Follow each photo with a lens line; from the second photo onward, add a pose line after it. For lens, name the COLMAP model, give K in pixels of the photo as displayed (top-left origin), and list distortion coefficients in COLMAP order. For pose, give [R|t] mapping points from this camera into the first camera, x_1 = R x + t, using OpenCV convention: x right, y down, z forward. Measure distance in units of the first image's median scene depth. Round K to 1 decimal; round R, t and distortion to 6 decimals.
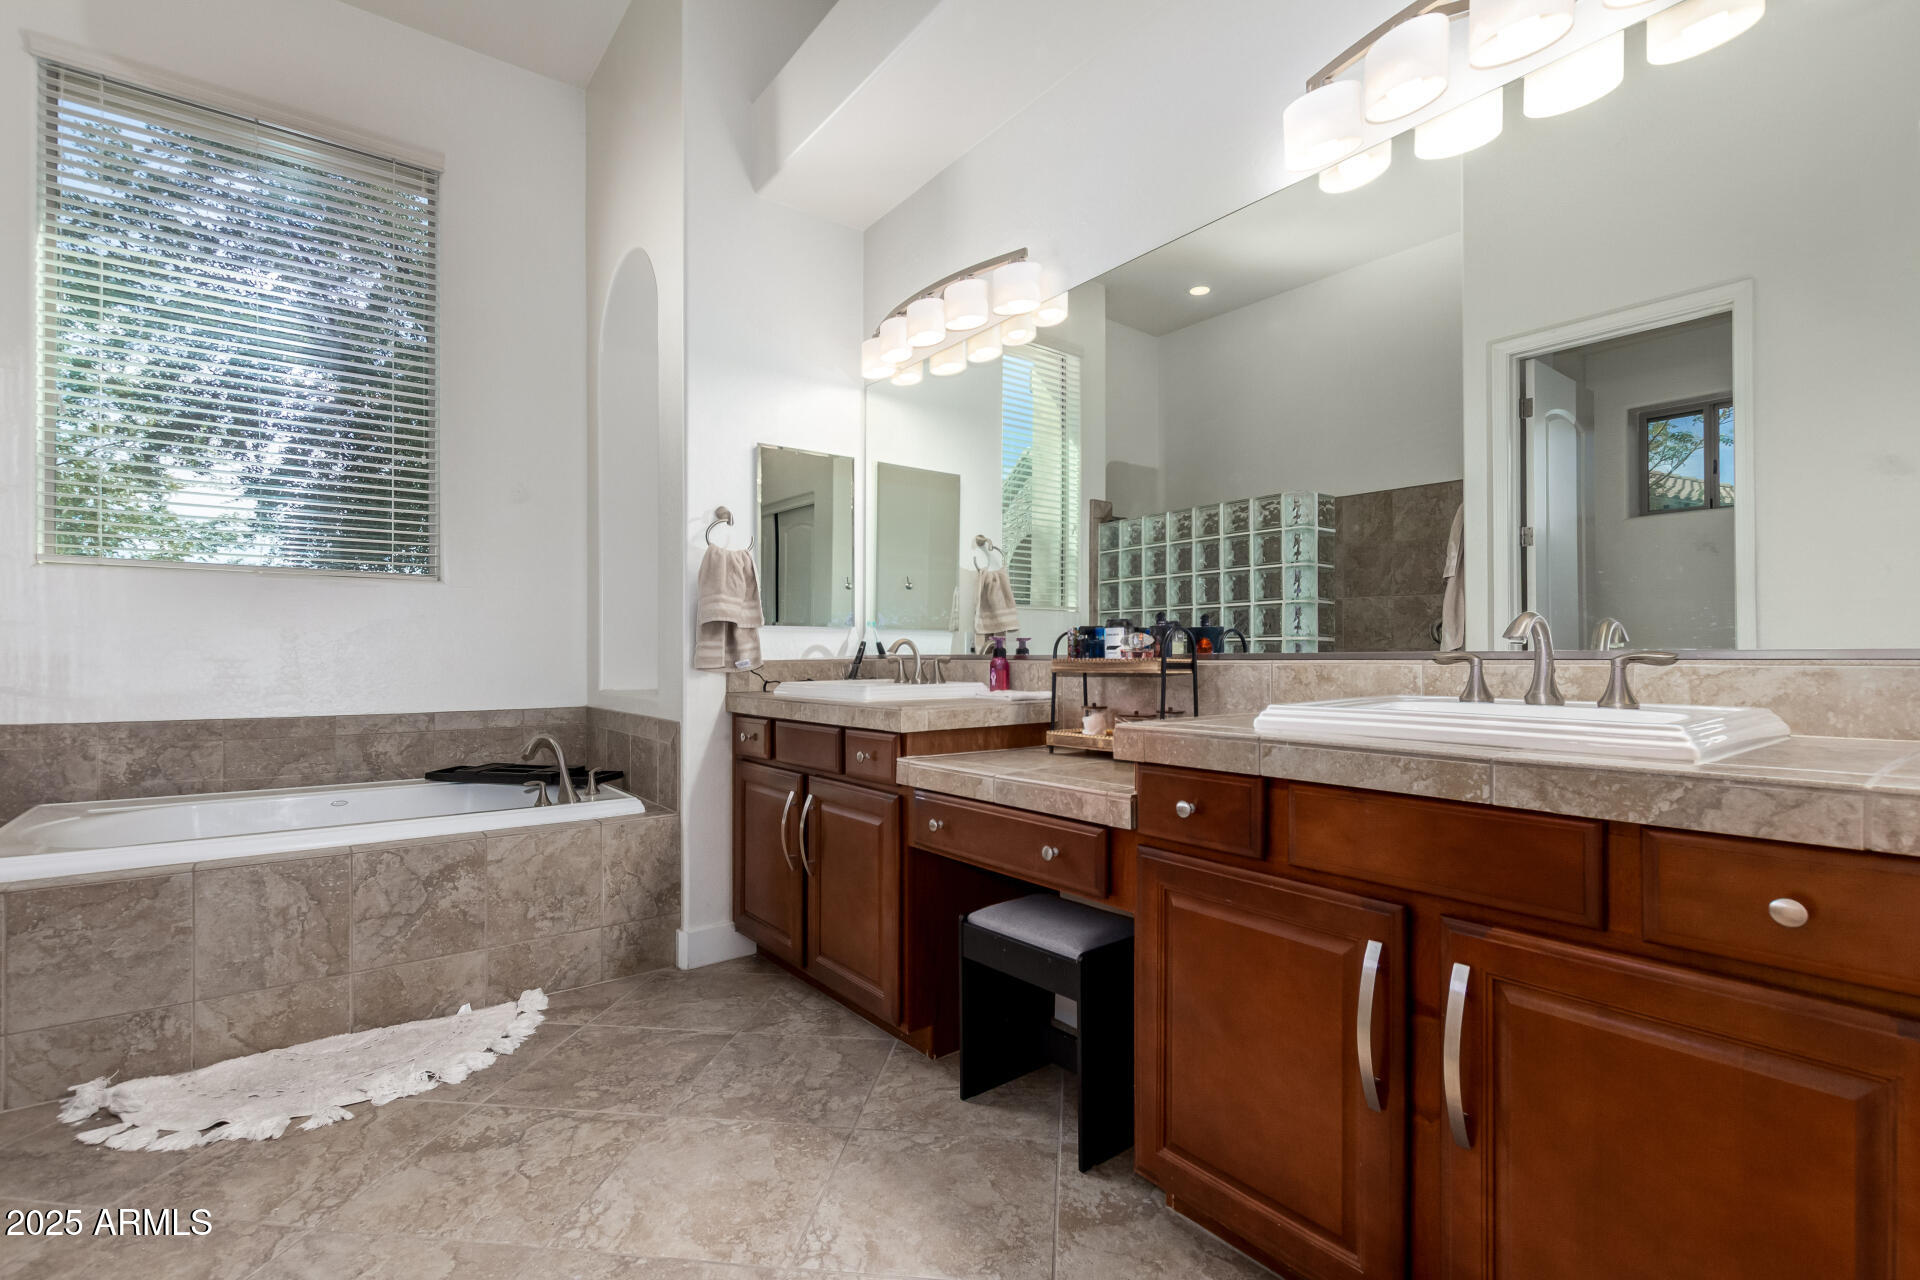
lens RADIAL K [[893.5, 0, 960.8], [0, 893.5, 649.5], [0, 0, 1]] dist [-0.003329, -0.001991]
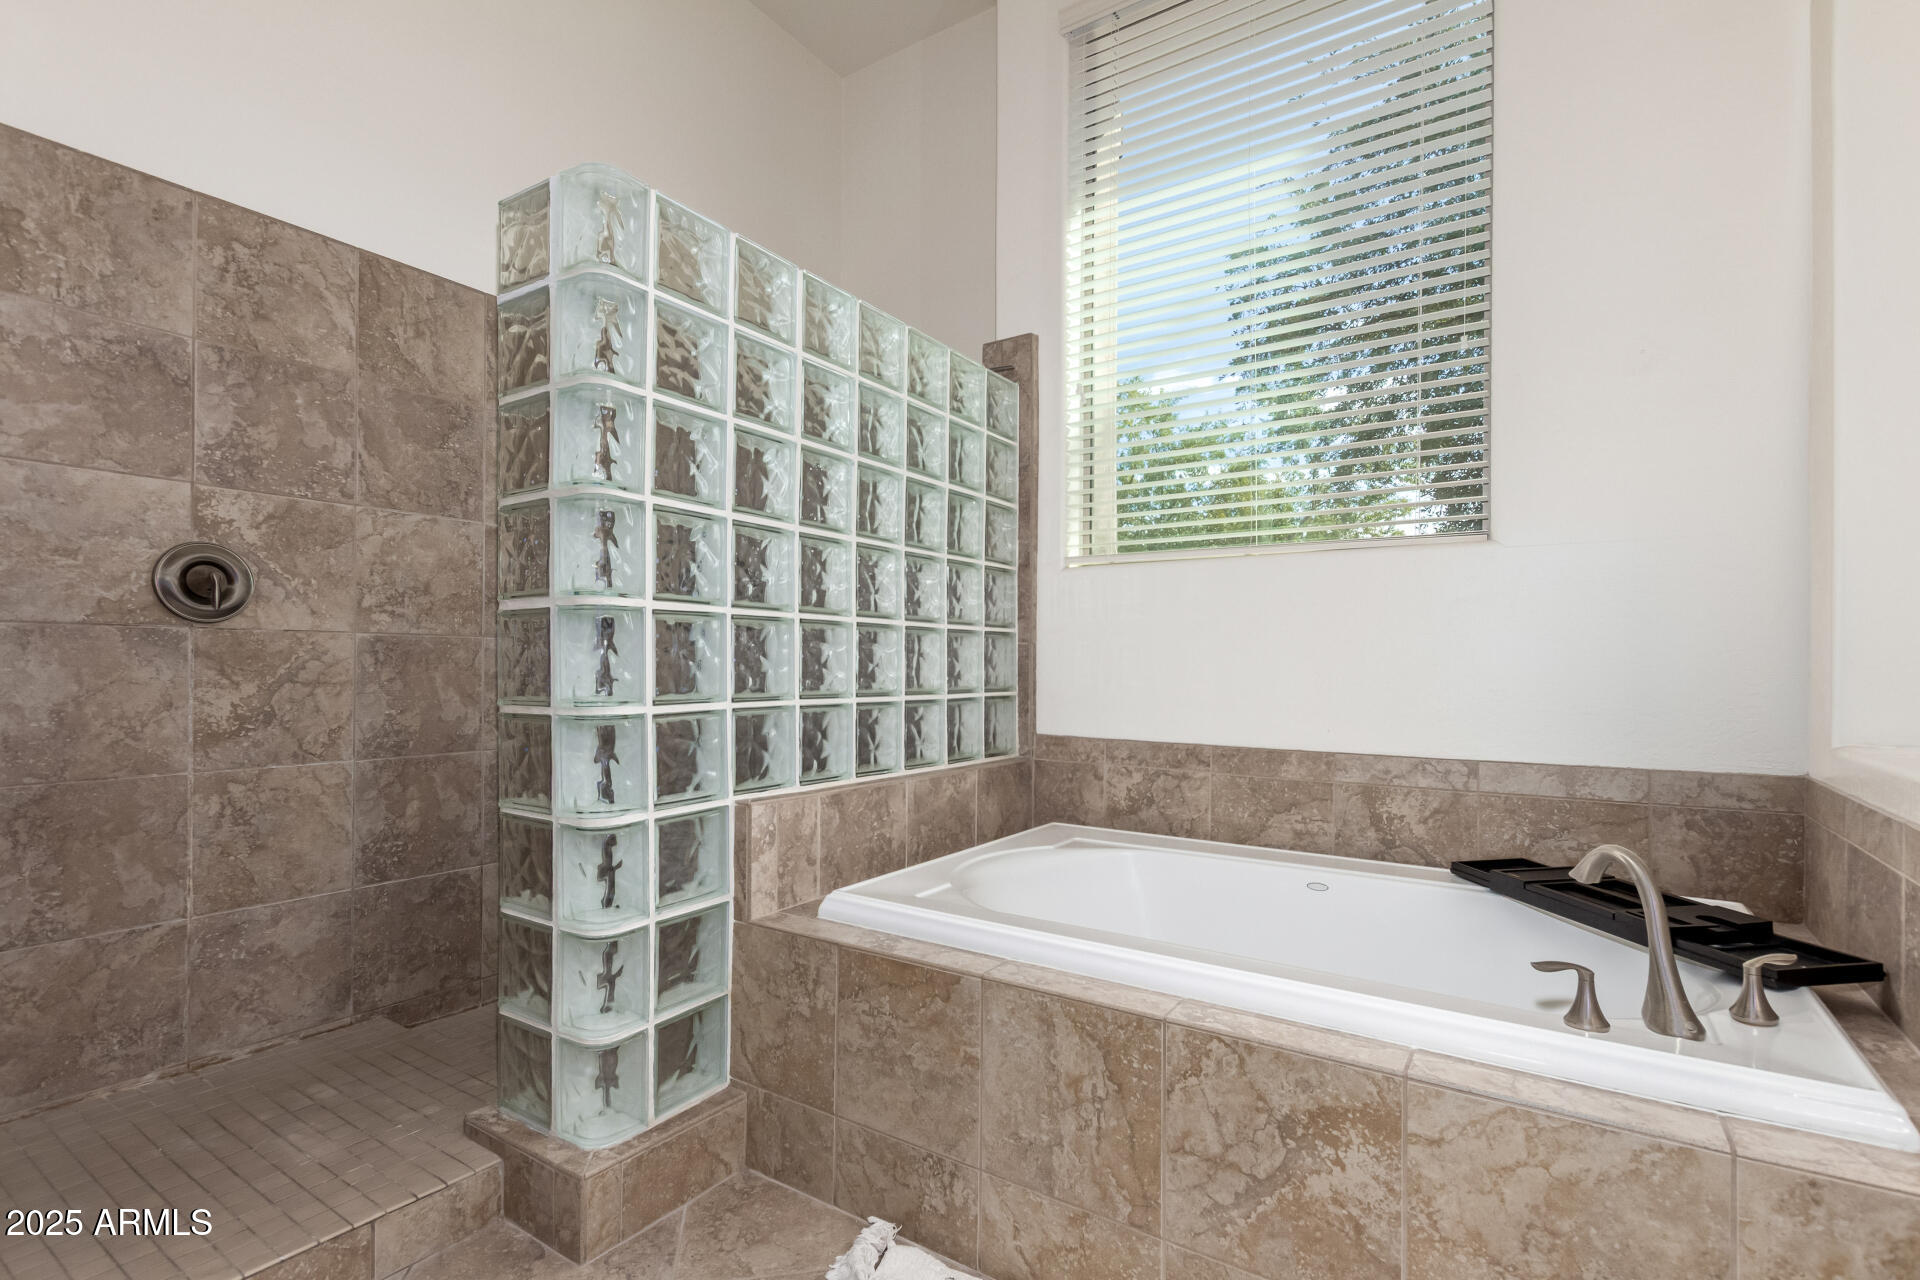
lens RADIAL K [[893.5, 0, 964.8], [0, 893.5, 656.6], [0, 0, 1]] dist [-0.003329, -0.001991]
pose [[0.312597, -0.008240, -0.949850, -0.173221], [0.005049, 0.999963, -0.007013, 0.006021], [0.949872, -0.002604, 0.312627, 0.627824]]
